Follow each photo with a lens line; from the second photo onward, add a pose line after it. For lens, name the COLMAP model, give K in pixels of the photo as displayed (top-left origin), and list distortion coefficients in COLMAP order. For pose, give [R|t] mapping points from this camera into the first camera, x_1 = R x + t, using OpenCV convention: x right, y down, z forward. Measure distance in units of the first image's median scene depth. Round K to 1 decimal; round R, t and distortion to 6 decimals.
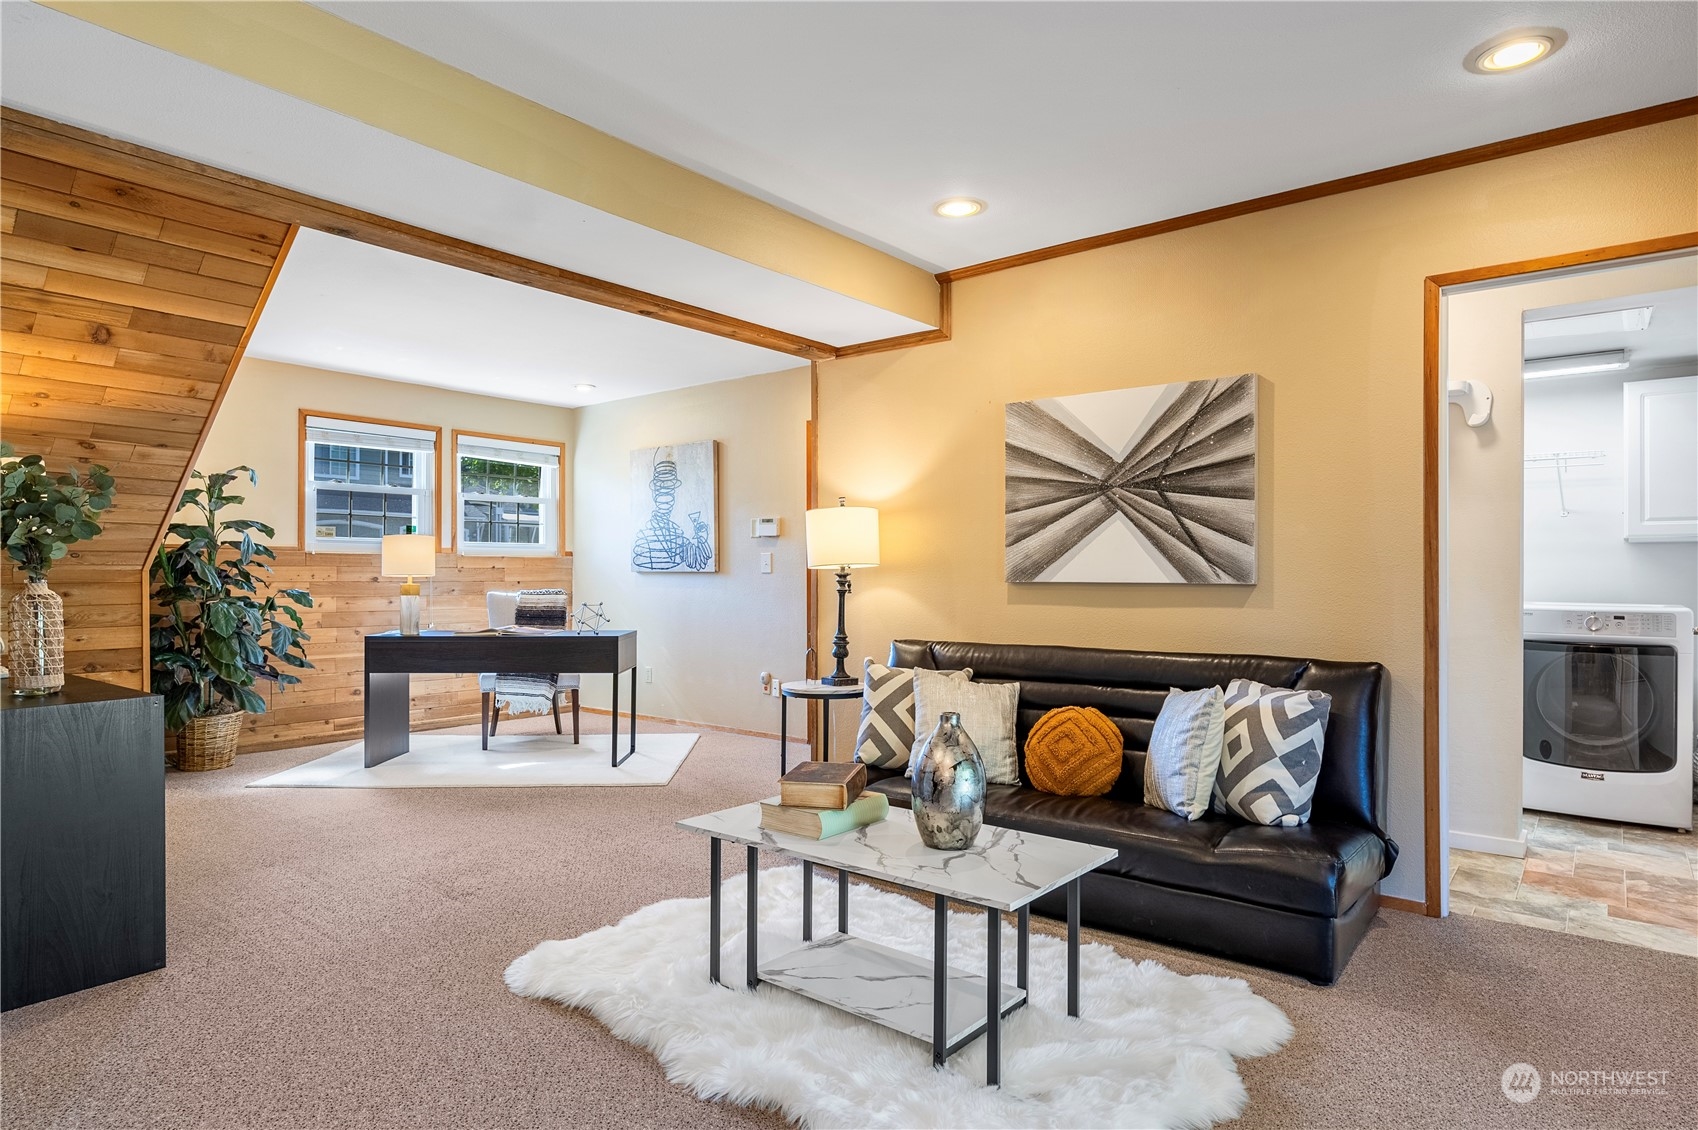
lens RADIAL K [[967.0, 0, 858.9], [0, 967.0, 575.5], [0, 0, 1]] dist [-0.002961, 0.004074]
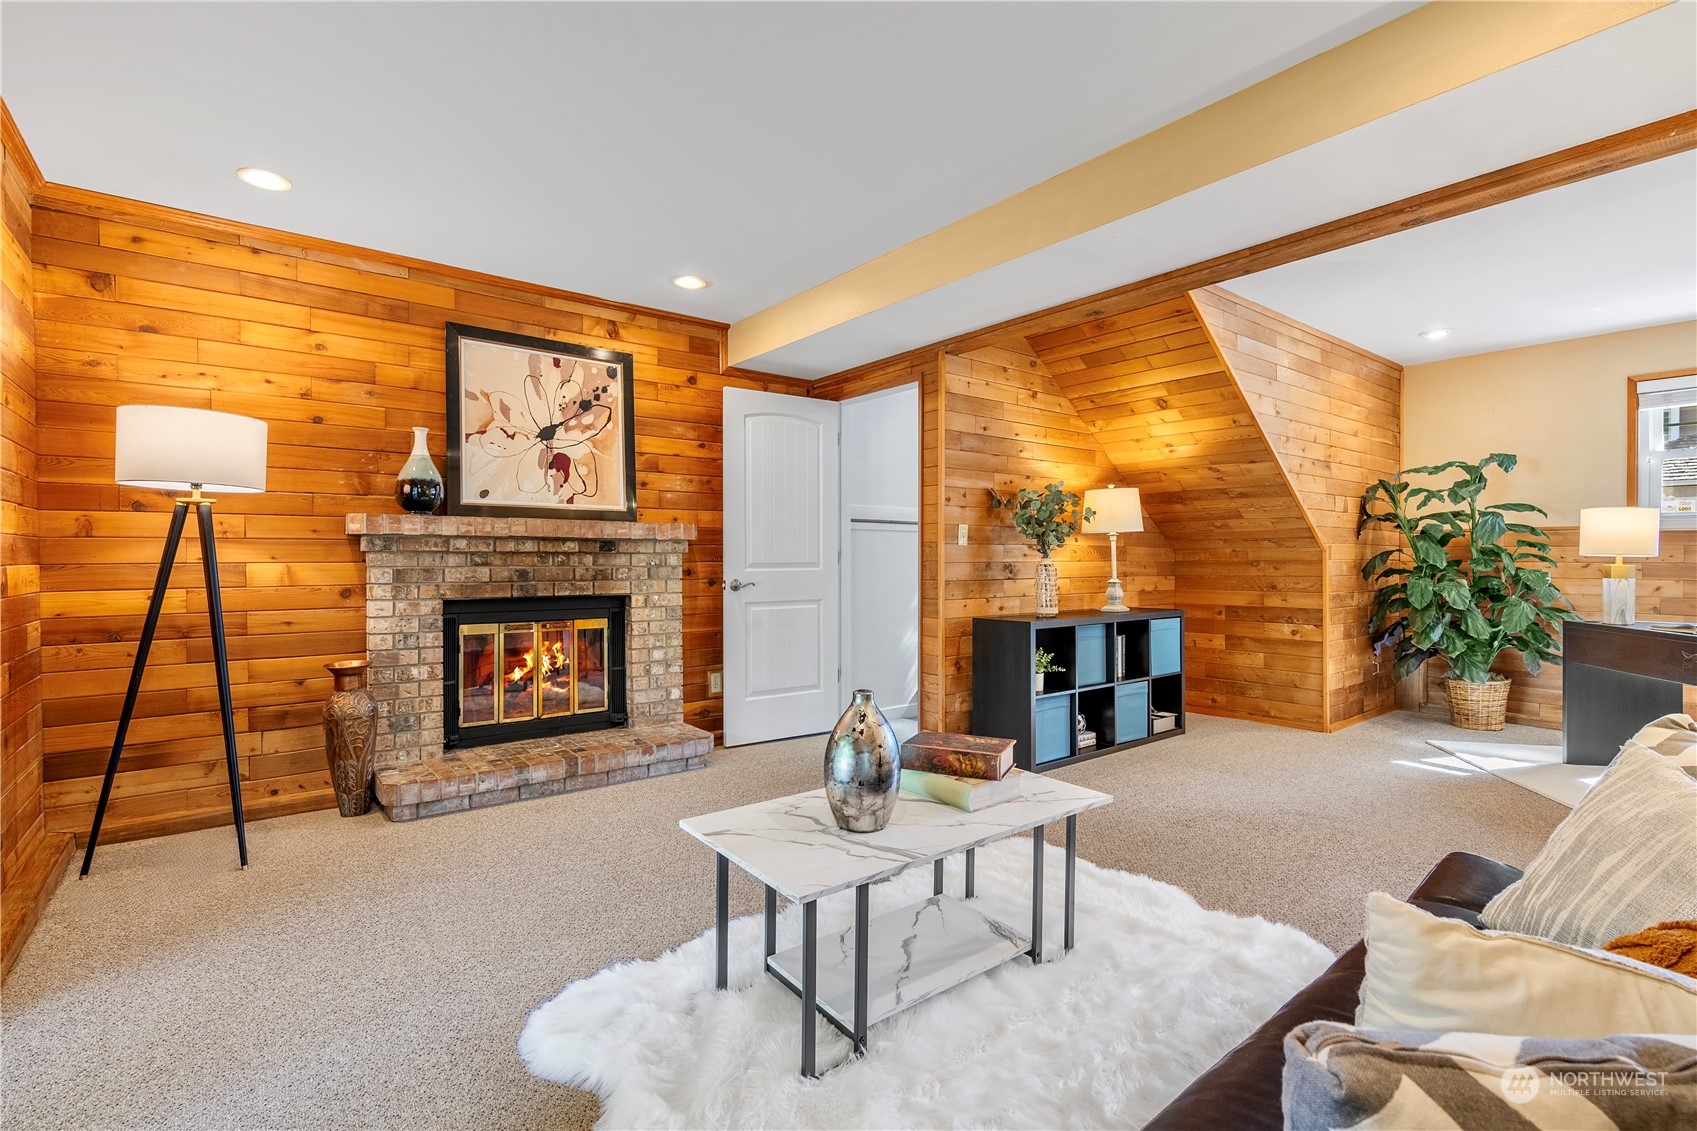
lens RADIAL K [[782.3, 0, 852.8], [0, 782.3, 559.4], [0, 0, 1]] dist [-0.002958, 0.001812]
pose [[-0.234741, 0.001750, -0.972056, 0.324351], [-0.002943, 0.999993, 0.002511, 0.003662], [0.972054, 0.003450, -0.234734, 0.443294]]
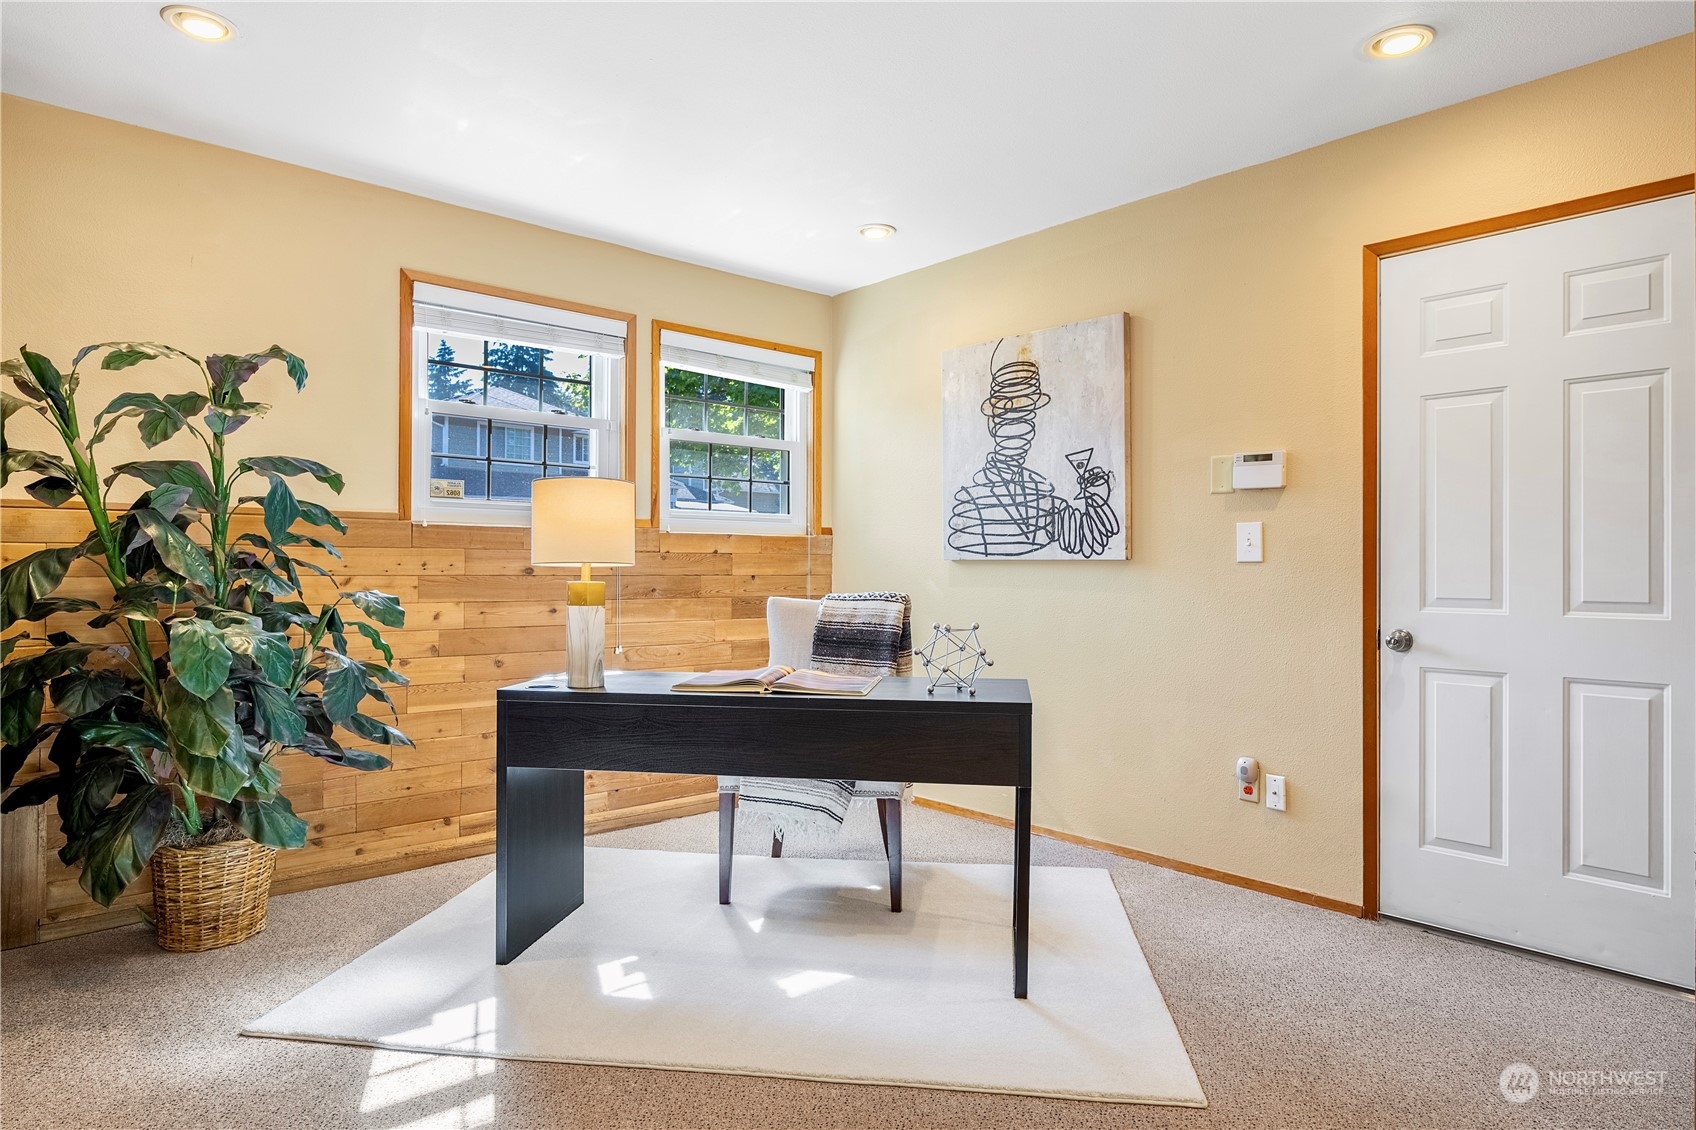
lens RADIAL K [[965.8, 0, 848.5], [0, 965.8, 569.3], [0, 0, 1]] dist [-0.002961, 0.004074]
pose [[0.986142, 0.003872, -0.165856, -0.223723], [-0.003556, 0.999991, 0.002206, 0.000760], [0.165863, -0.001586, 0.986148, 0.478853]]
